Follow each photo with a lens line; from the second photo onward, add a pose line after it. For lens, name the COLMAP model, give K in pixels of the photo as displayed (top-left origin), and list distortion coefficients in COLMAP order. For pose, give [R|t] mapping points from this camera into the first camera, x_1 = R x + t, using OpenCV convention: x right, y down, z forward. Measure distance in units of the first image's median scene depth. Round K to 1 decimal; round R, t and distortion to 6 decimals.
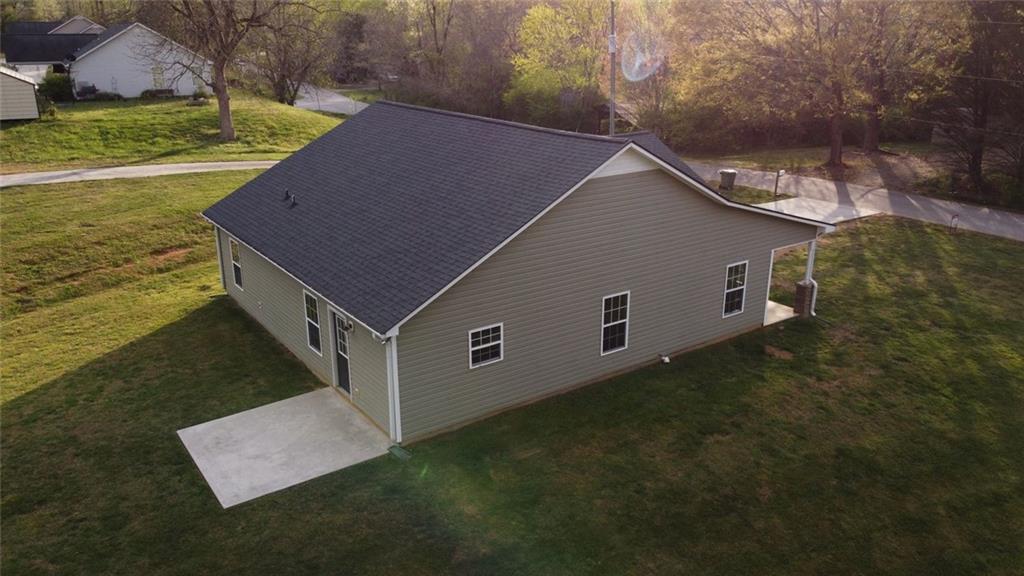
lens RADIAL K [[780.6, 0, 512.0], [0, 780.6, 288.0], [0, 0, 1]] dist [-0.005210, -0.000777]
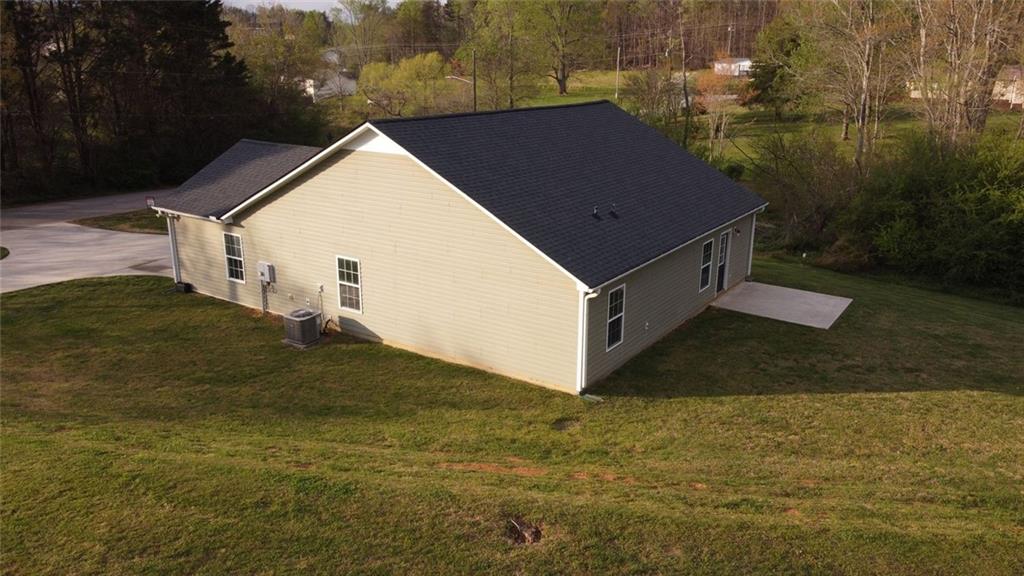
lens RADIAL K [[780.6, 0, 512.0], [0, 780.6, 288.0], [0, 0, 1]] dist [-0.005210, -0.000777]
pose [[-0.353456, -0.267864, 0.896280, -1.194711], [0.287099, 0.880823, 0.376465, -0.452347], [-0.890305, 0.390385, -0.234428, 1.485519]]
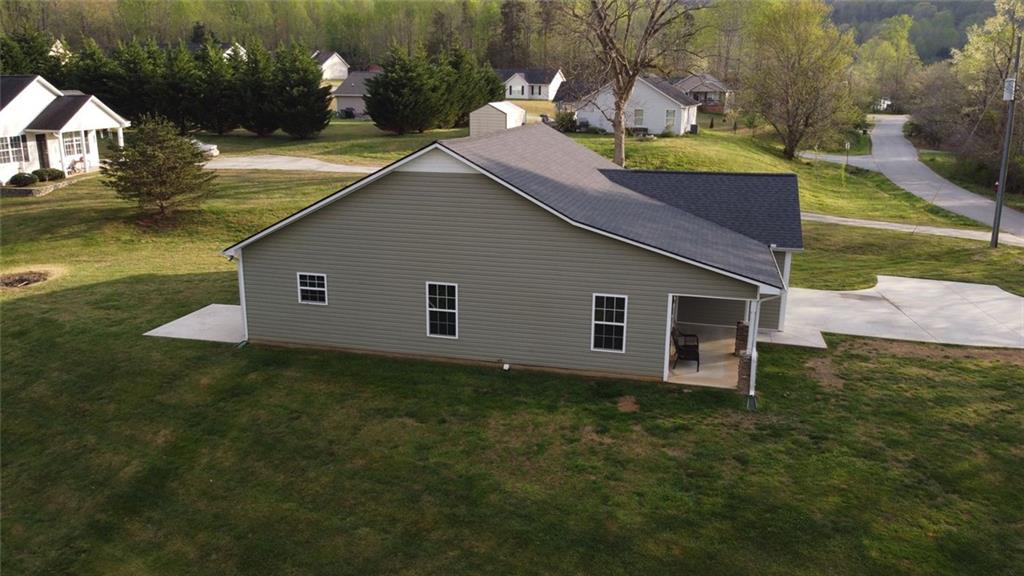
lens RADIAL K [[780.6, 0, 512.0], [0, 780.6, 288.0], [0, 0, 1]] dist [-0.005210, -0.000777]
pose [[0.652879, 0.195335, -0.731842, 0.923118], [-0.250341, 0.967528, 0.034912, -0.044258], [0.714898, 0.160417, 0.680579, 0.302554]]
